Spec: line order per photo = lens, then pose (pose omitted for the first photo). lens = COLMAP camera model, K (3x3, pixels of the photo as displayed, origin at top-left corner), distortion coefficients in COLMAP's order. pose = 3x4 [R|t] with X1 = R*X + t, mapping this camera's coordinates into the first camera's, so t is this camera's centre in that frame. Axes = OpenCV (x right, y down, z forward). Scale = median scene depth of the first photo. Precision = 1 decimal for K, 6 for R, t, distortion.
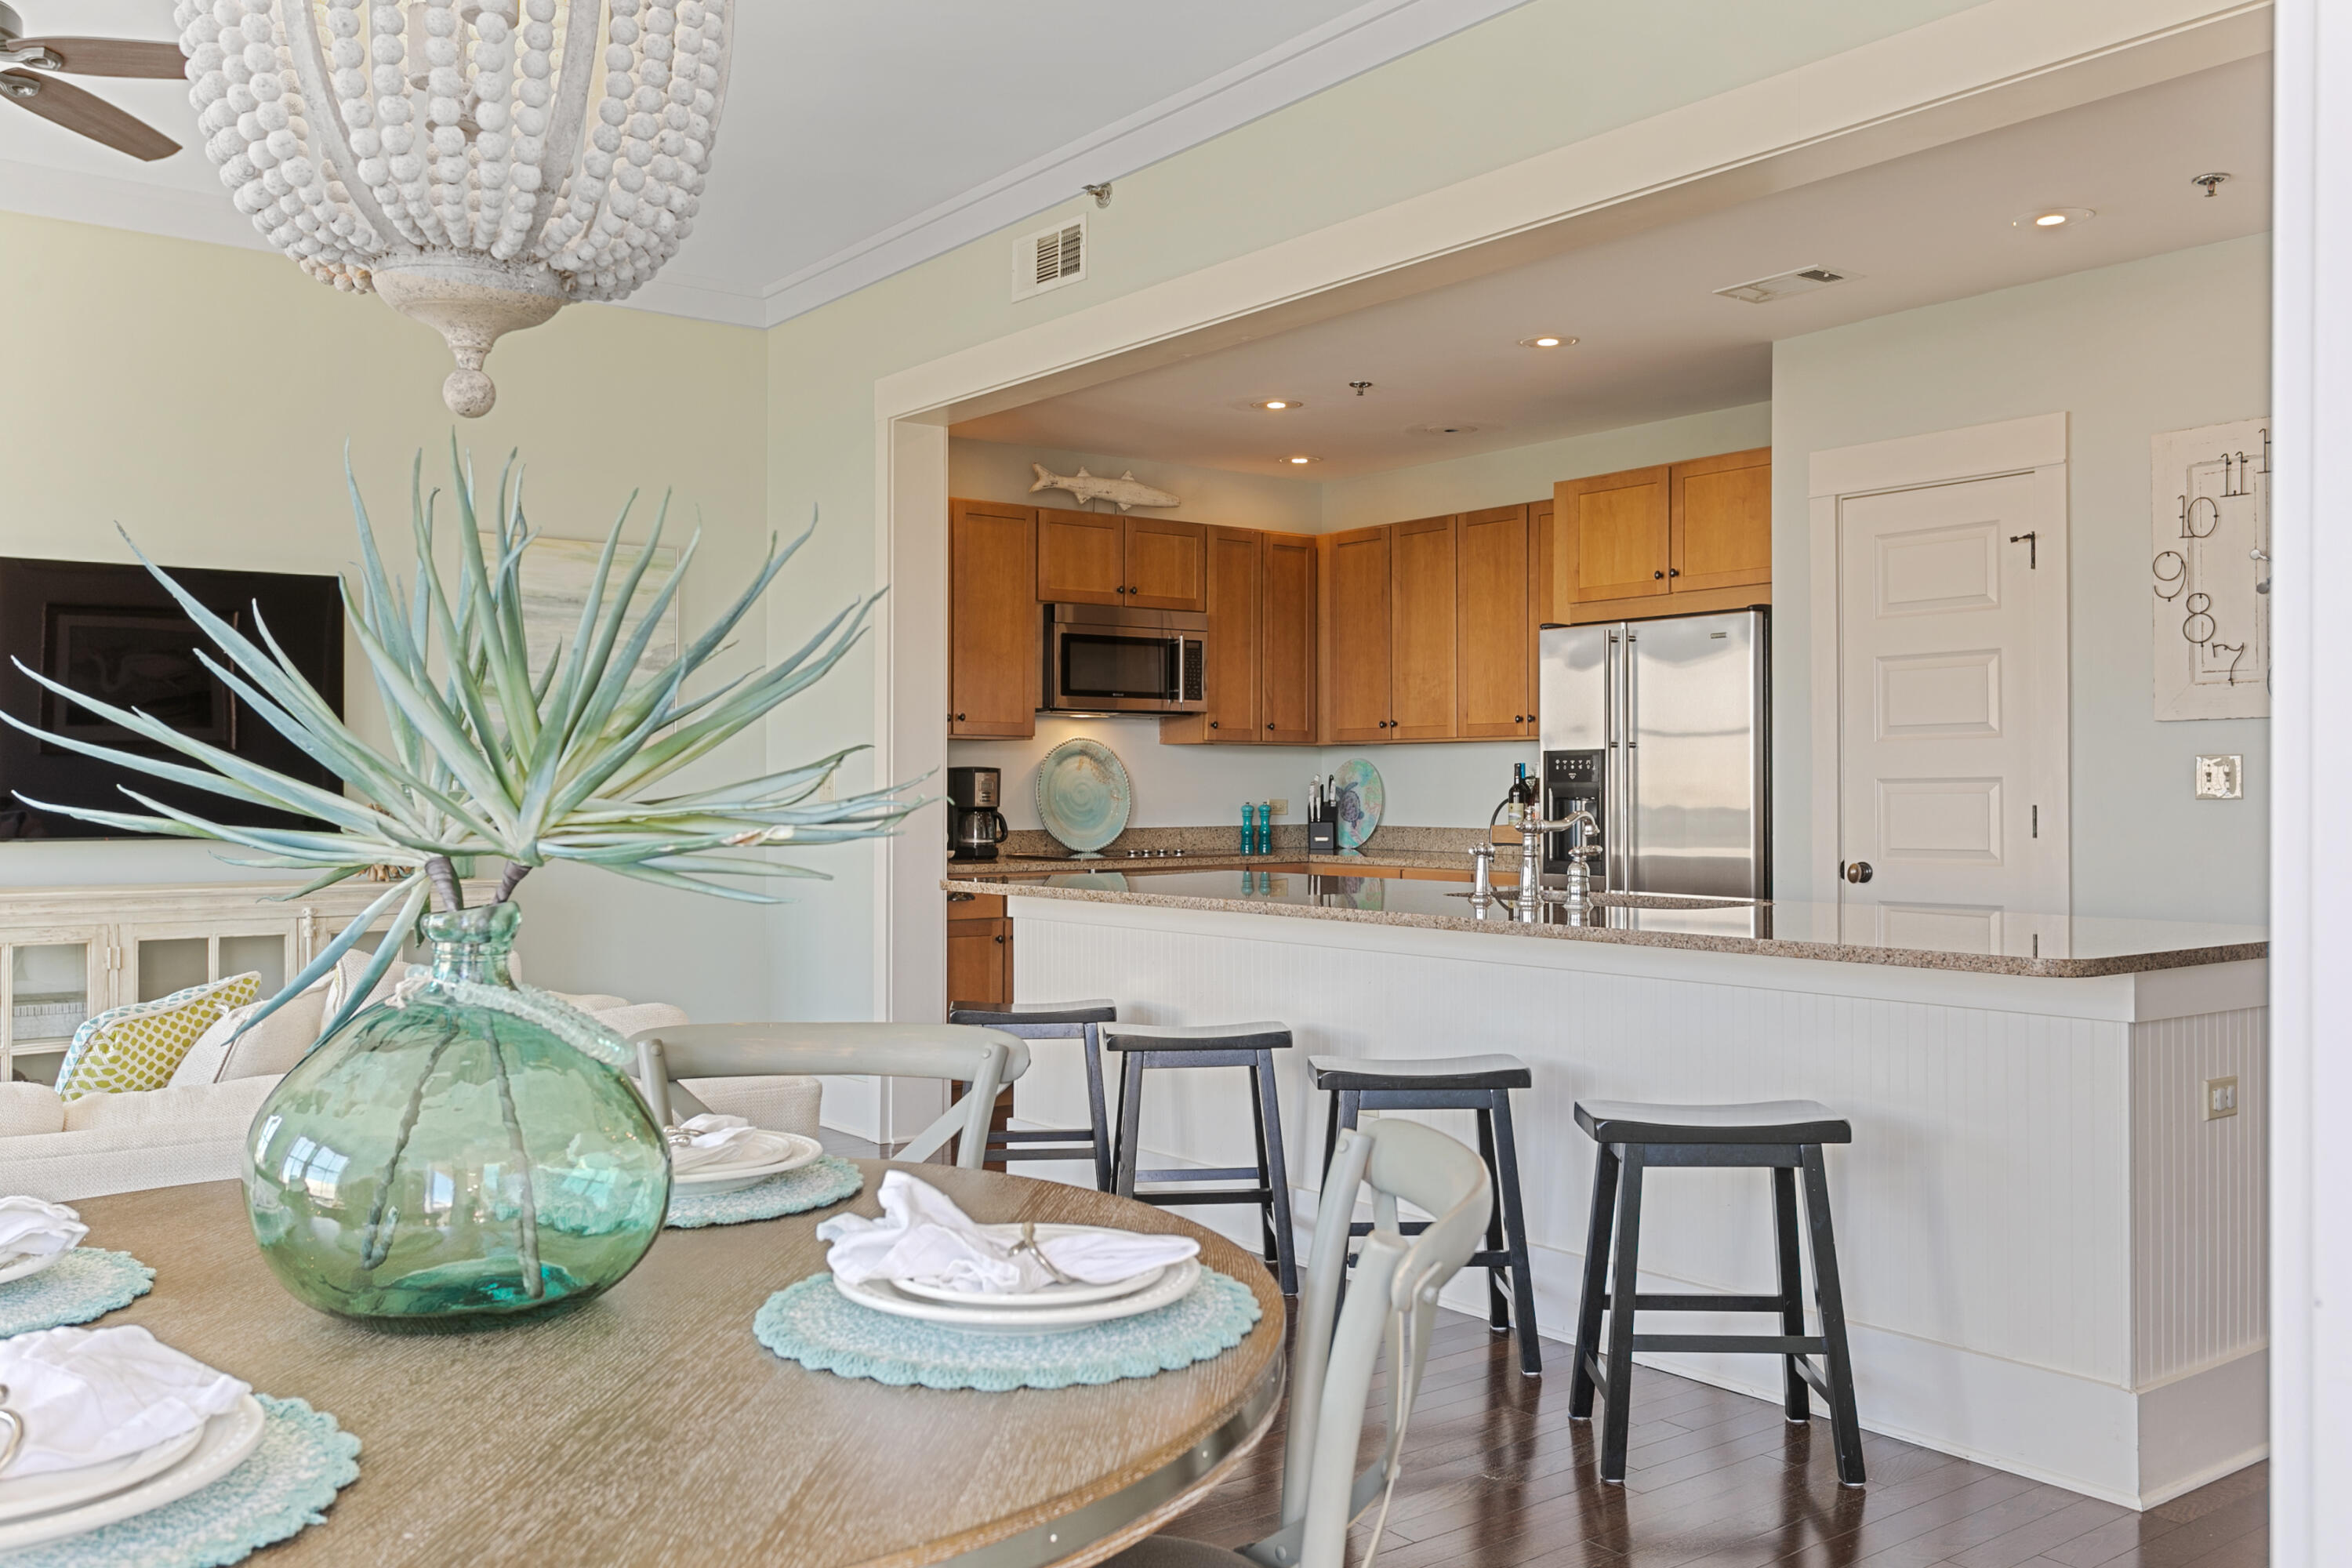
lens RADIAL K [[2007.4, 0, 1180.3], [0, 2007.4, 794.4], [0, 0, 1]] dist [0.036939, -0.027948]
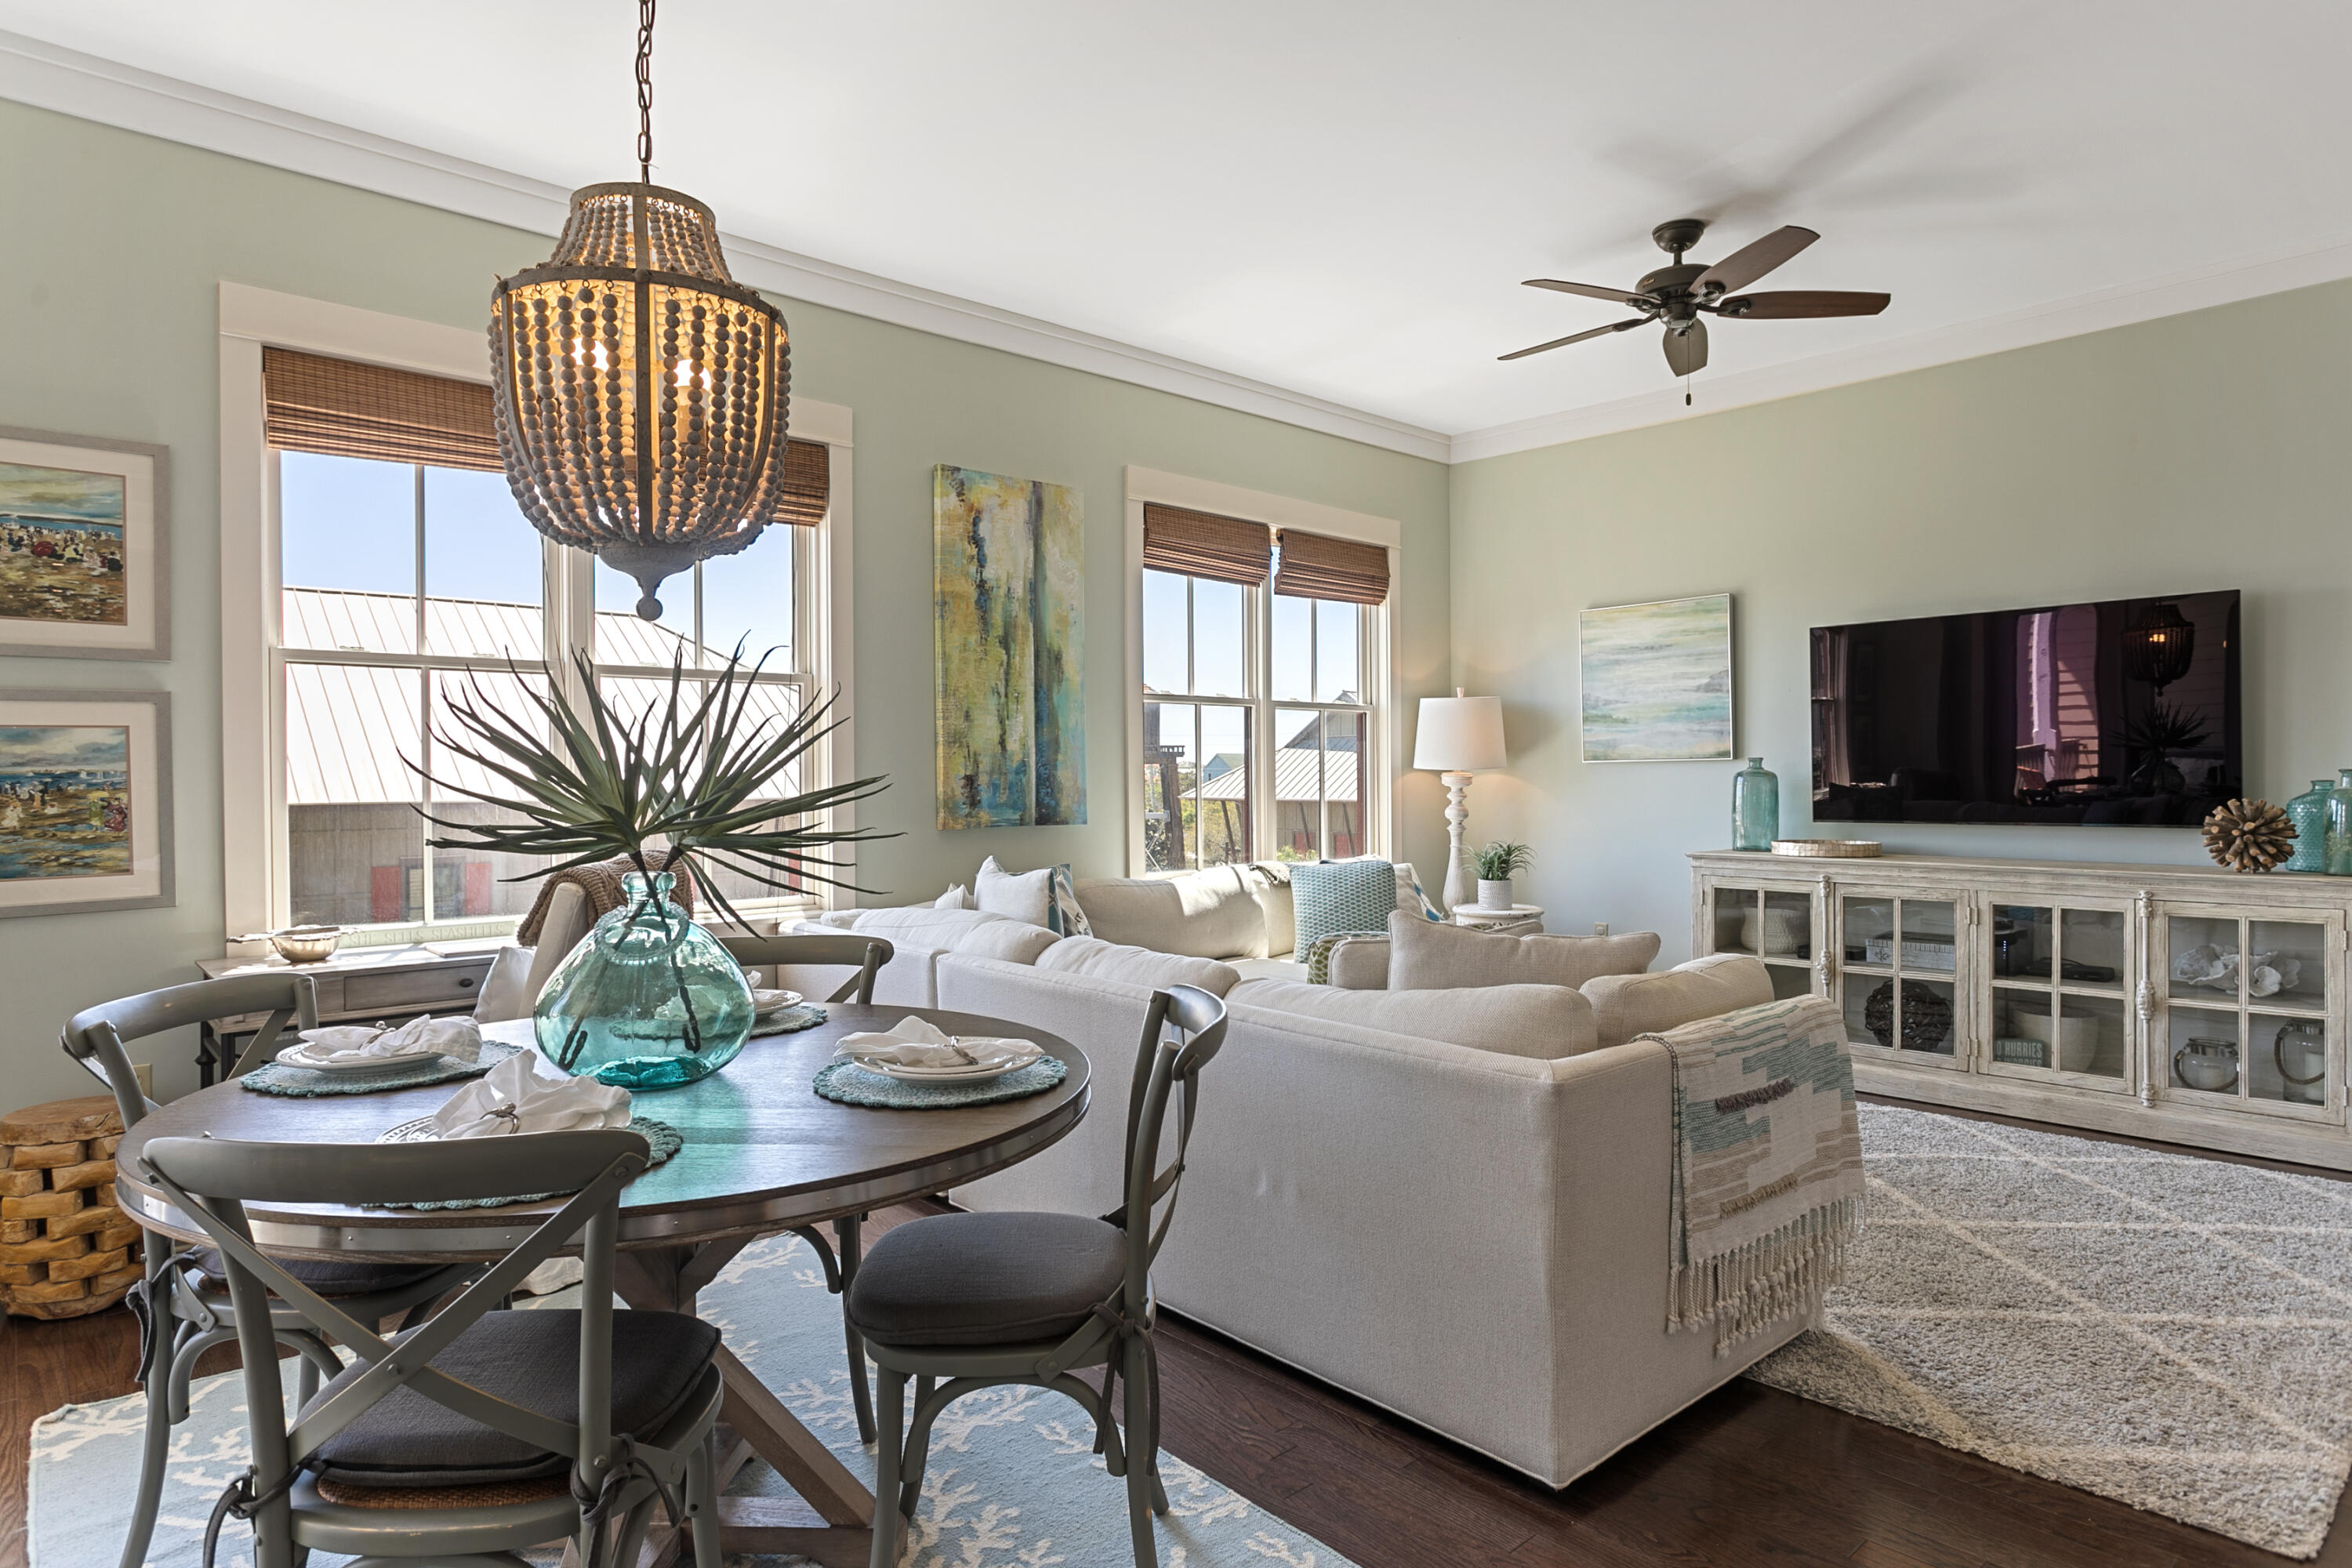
lens RADIAL K [[1308.0, 0, 1175.0], [0, 1308.0, 780.2], [0, 0, 1]] dist [-0.003371, 0.002804]
pose [[0.081959, 0.002377, -0.996633, 0.218107], [0.003327, 0.999991, 0.002659, -0.008488], [0.996630, -0.003534, 0.081950, 0.335608]]
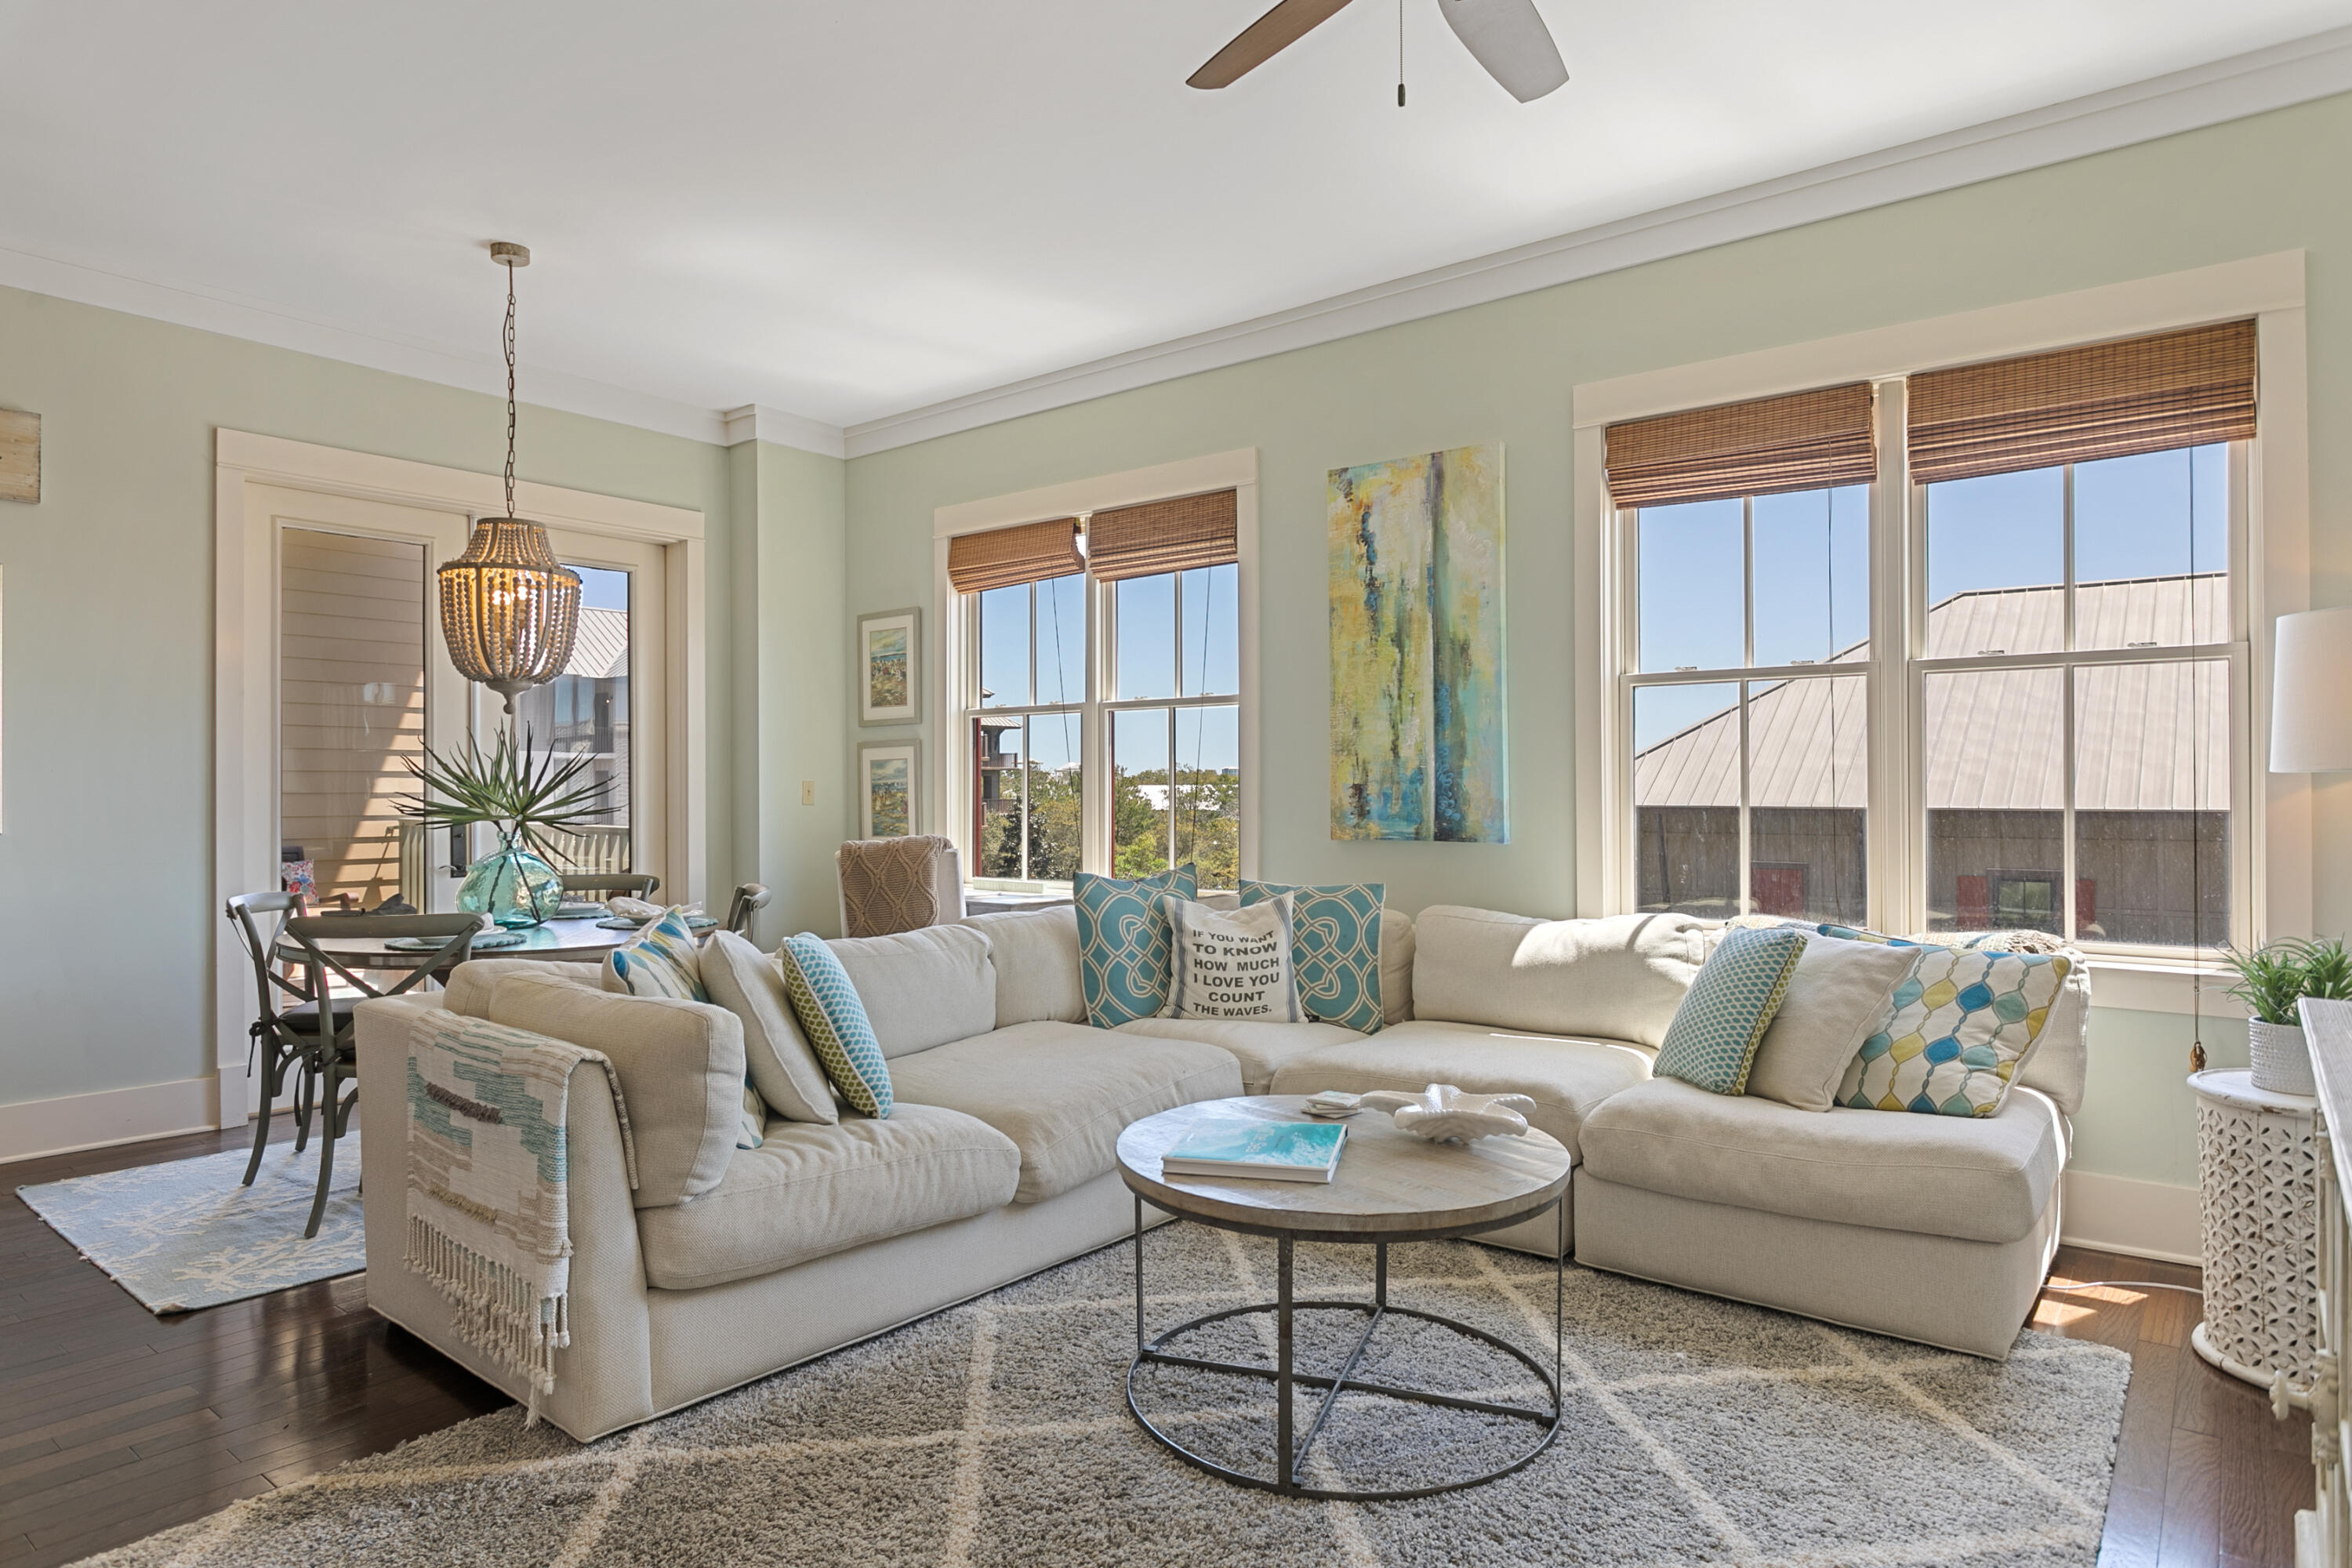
lens RADIAL K [[1404.2, 0, 1132.2], [0, 1404.2, 775.4], [0, 0, 1]] dist [-0.012329, 0.009438]
pose [[-0.974800, 0.000381, -0.223082, -0.222375], [0.002236, 0.999965, -0.008061, -0.008783], [0.223071, -0.008357, -0.974766, 0.969508]]
